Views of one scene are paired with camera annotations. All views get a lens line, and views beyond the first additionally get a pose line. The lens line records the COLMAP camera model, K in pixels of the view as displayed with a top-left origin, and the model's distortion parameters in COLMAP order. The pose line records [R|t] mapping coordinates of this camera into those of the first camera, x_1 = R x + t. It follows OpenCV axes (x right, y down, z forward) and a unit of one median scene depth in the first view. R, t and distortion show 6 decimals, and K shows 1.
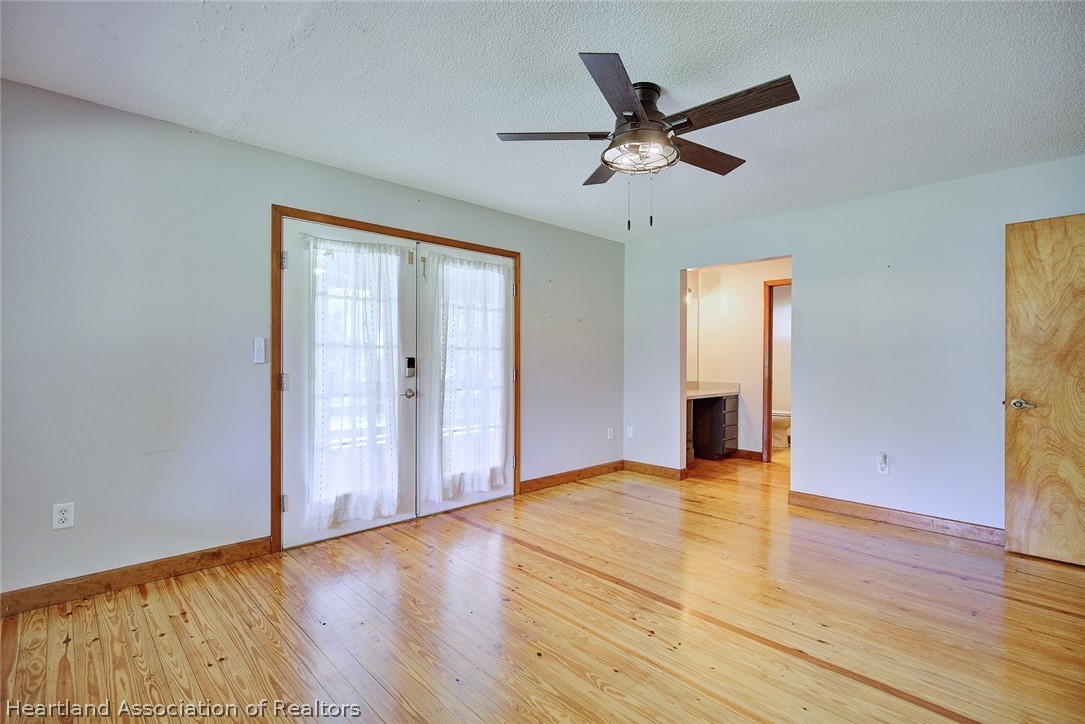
lens RADIAL K [[508.4, 0, 544.5], [0, 508.4, 363.2], [0, 0, 1]] dist [-0.006247, 0.000219]
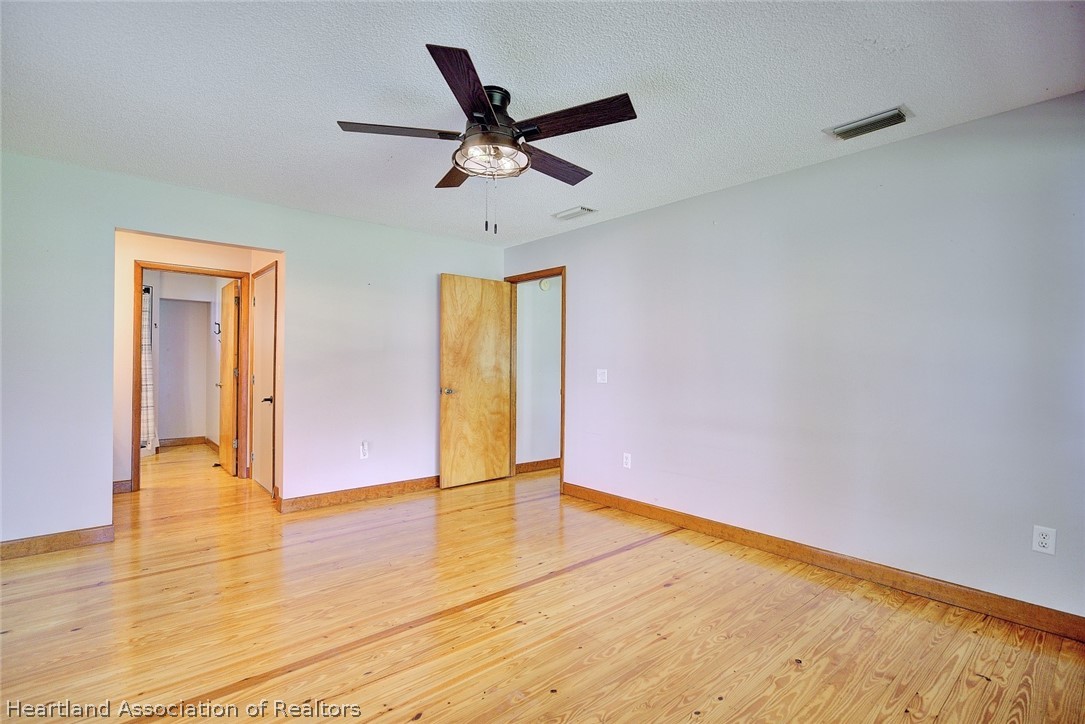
lens RADIAL K [[508.4, 0, 543.7], [0, 508.4, 360.5], [0, 0, 1]] dist [-0.006247, 0.000219]
pose [[0.044674, 0.000957, 0.999001, -0.593077], [-0.002674, 0.999996, -0.000838, -0.012776], [-0.998998, -0.002634, 0.044676, 0.628678]]
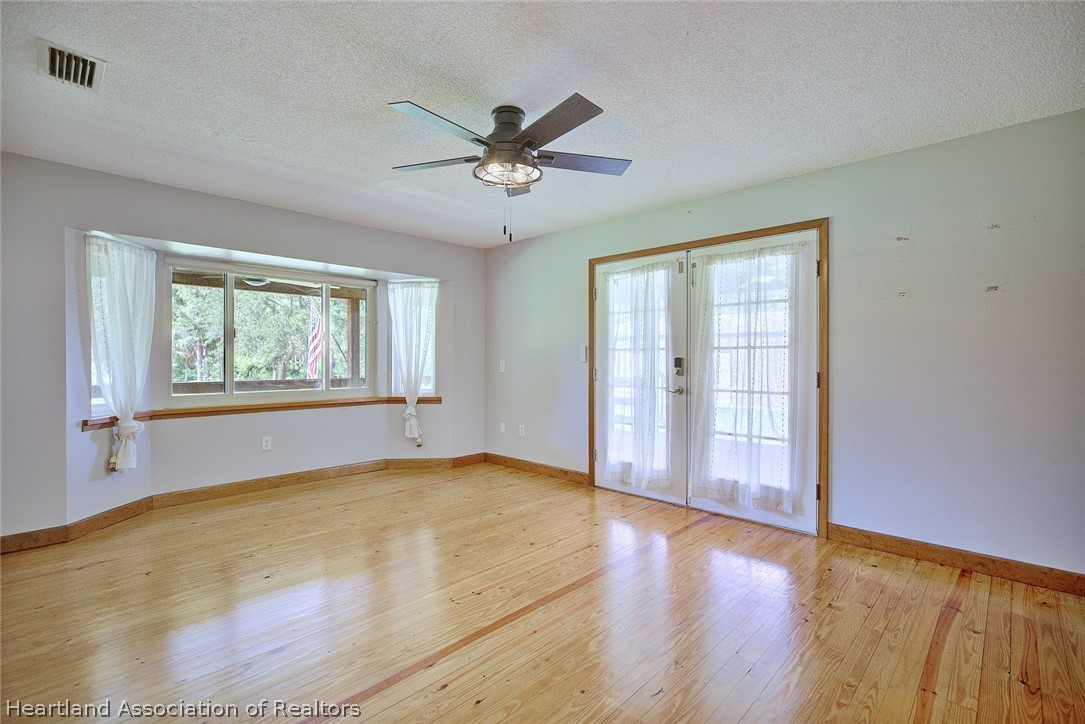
lens RADIAL K [[508.4, 0, 543.7], [0, 508.4, 361.9], [0, 0, 1]] dist [-0.006247, 0.000219]
pose [[0.031386, 0.001030, -0.999507, 0.953486], [-0.010372, 0.999946, 0.000704, 0.000188], [0.999454, 0.010345, 0.031395, 0.770537]]
